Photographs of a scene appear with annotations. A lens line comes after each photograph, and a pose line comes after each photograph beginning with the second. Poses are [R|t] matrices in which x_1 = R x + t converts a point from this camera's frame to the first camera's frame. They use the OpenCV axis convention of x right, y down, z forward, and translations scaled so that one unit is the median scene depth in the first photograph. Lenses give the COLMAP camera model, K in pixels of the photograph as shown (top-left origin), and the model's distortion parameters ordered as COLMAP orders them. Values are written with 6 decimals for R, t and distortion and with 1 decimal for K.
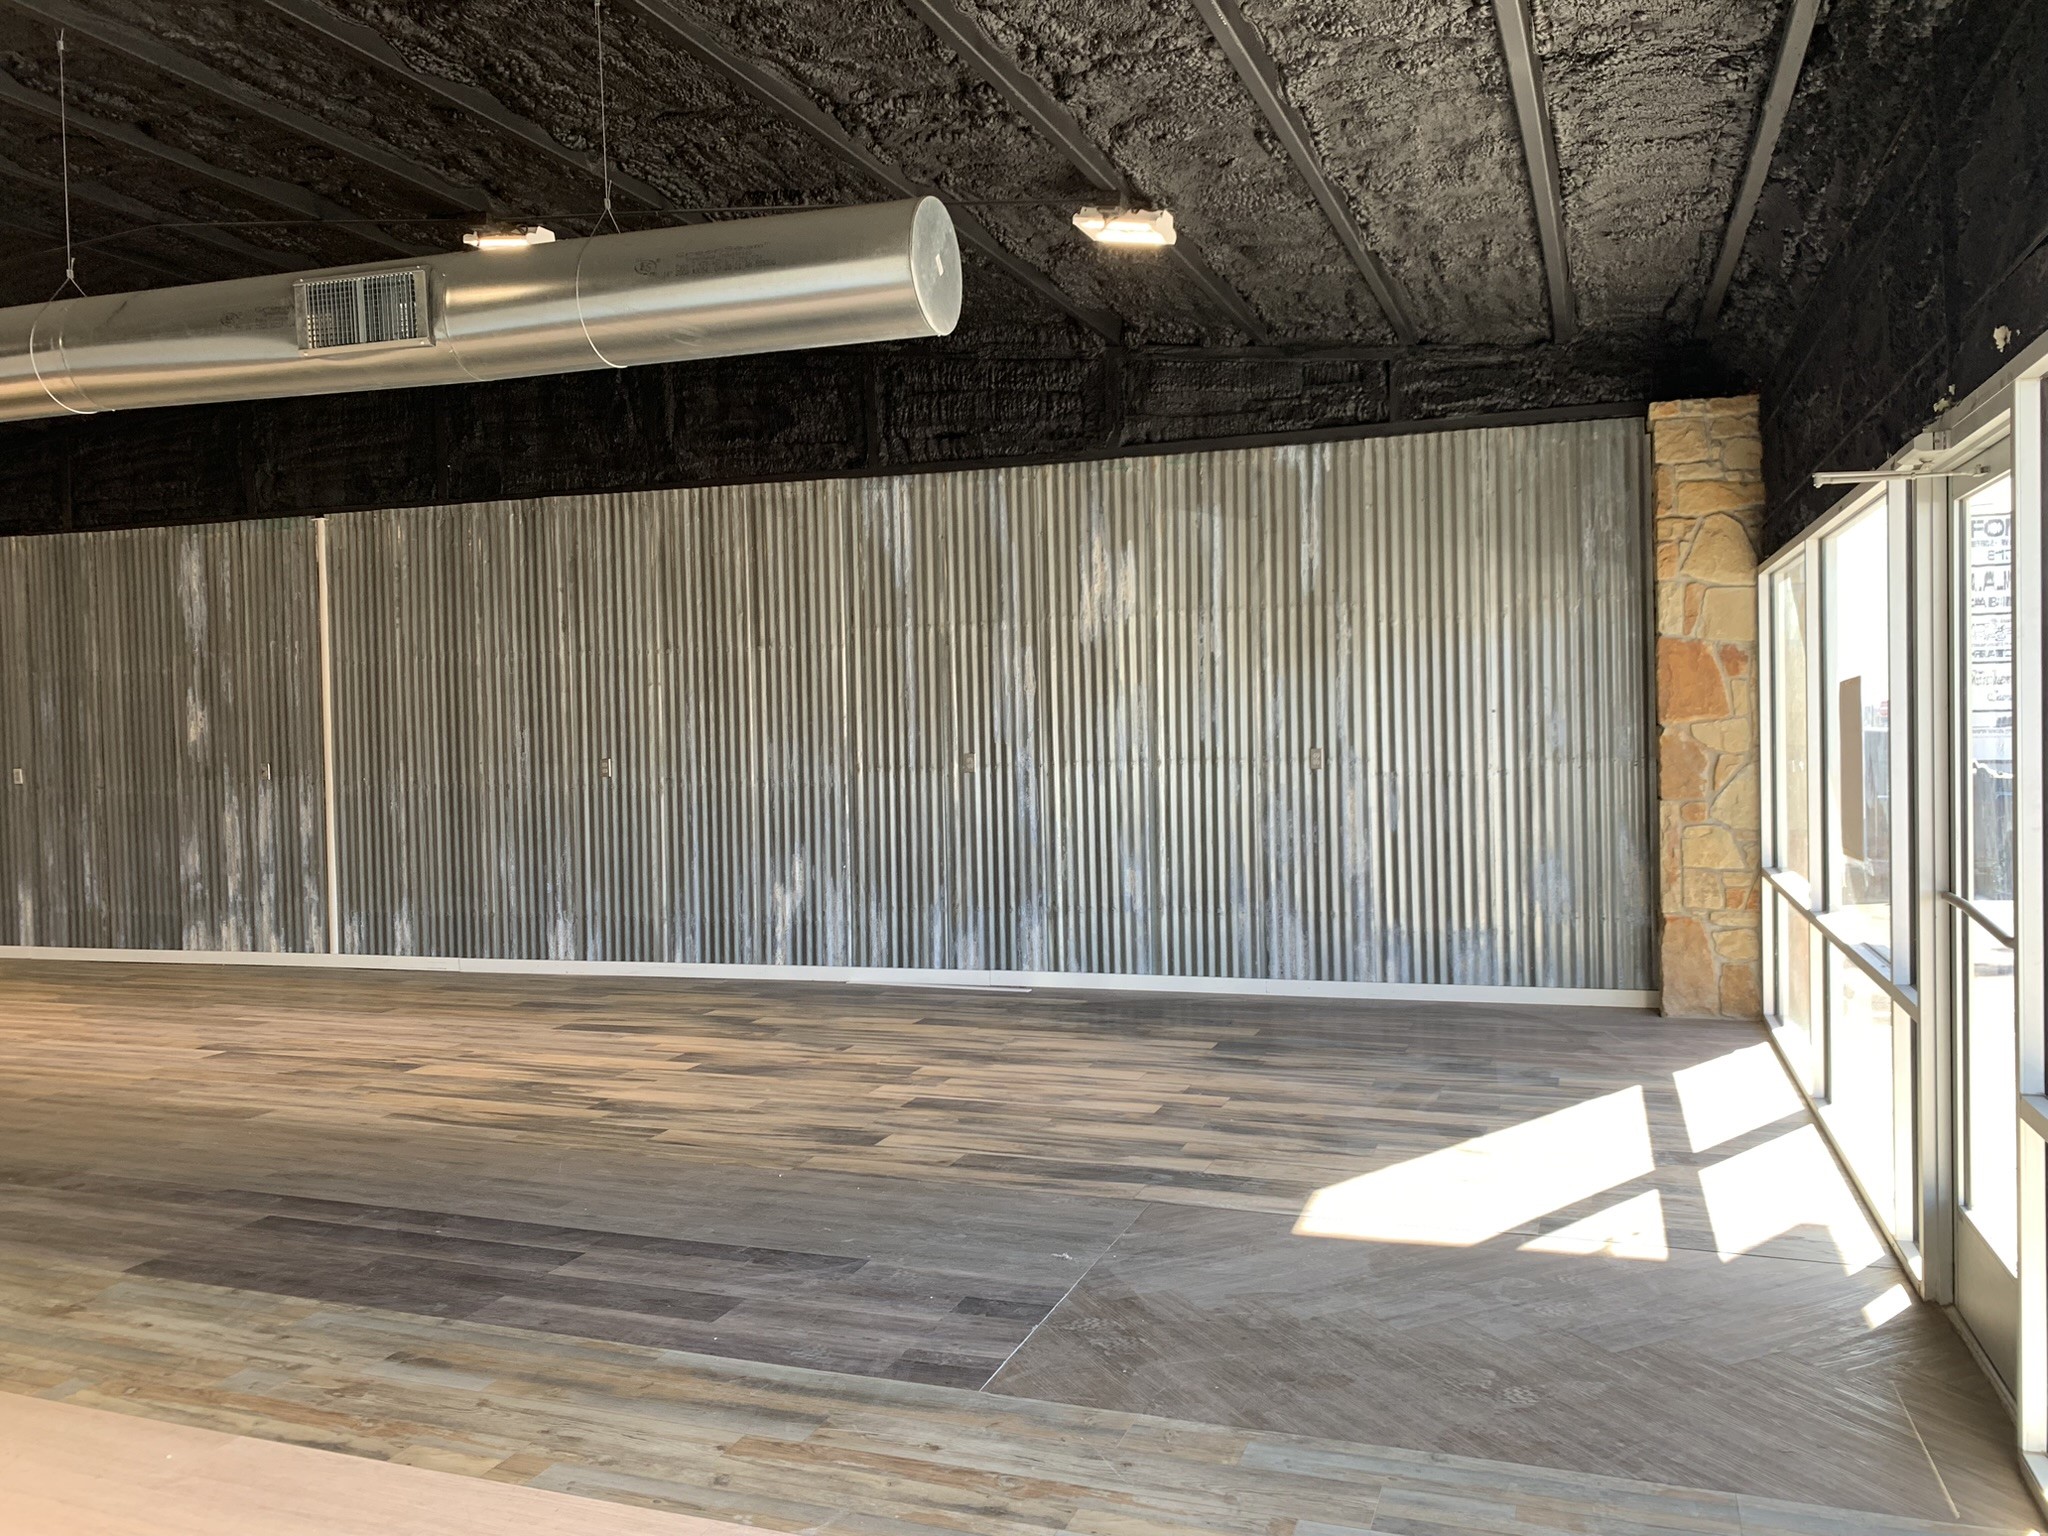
lens RADIAL K [[1573.5, 0, 1030.7], [0, 1573.5, 763.0], [0, 0, 1]] dist [0.021984, -0.023838]
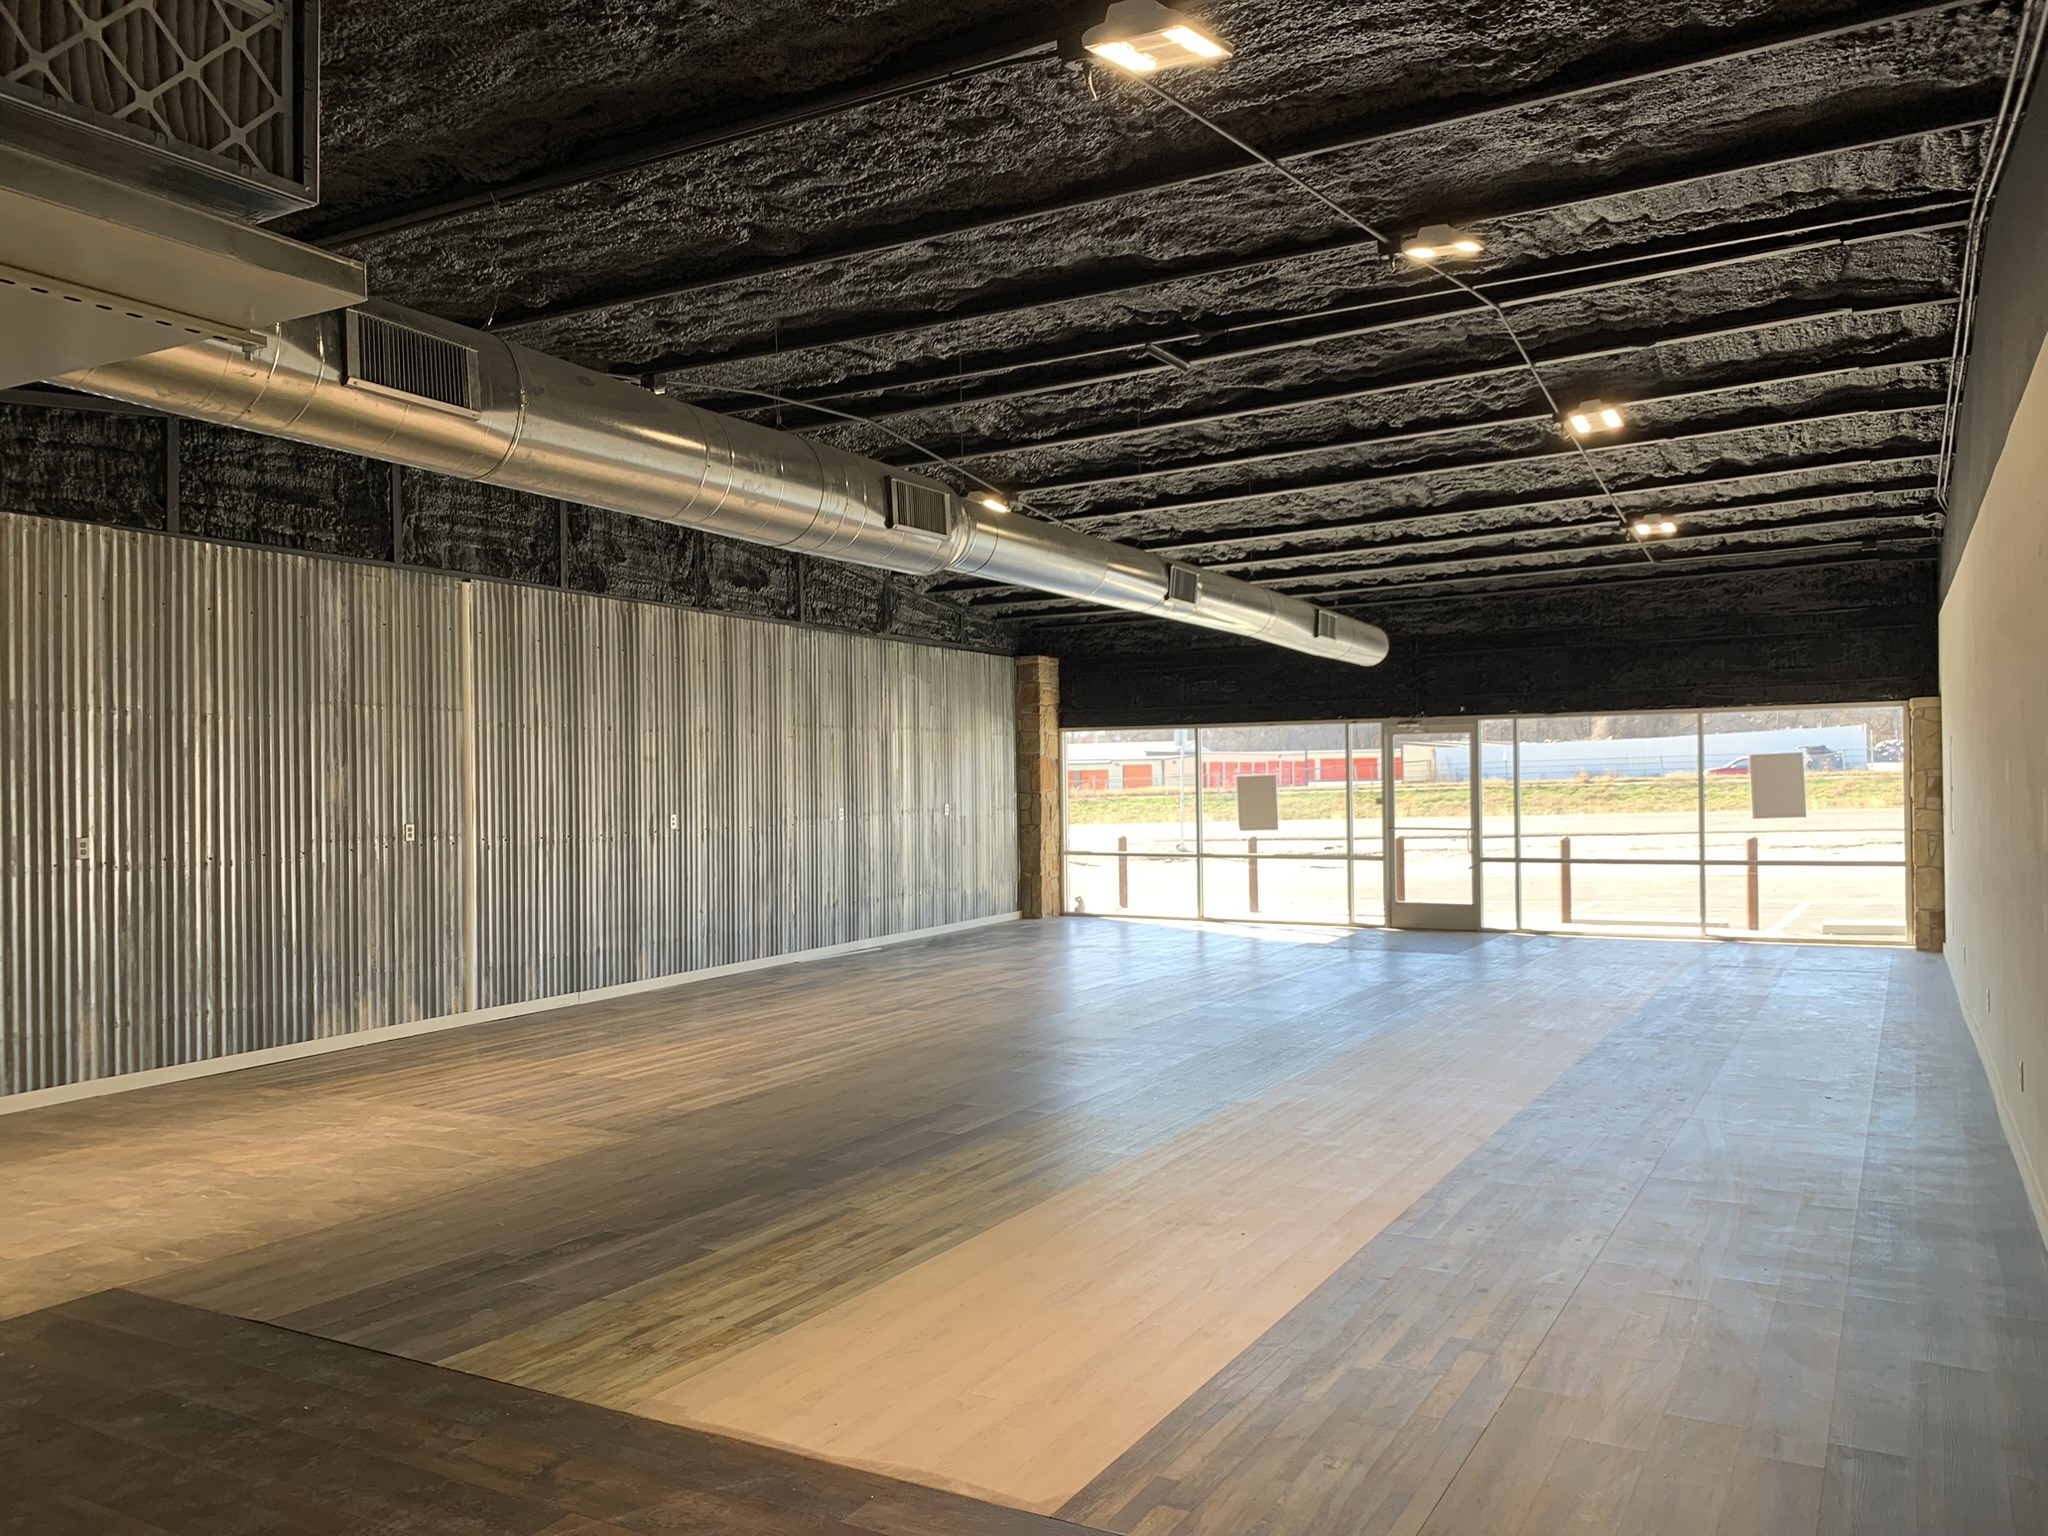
lens RADIAL K [[1573.5, 0, 1004.9], [0, 1573.5, 757.0], [0, 0, 1]] dist [0.021984, -0.023838]
pose [[0.163823, 0.036623, 0.985810, -2.284956], [0.039775, 0.998253, -0.043695, 0.026578], [-0.985687, 0.046369, 0.162081, 0.815748]]
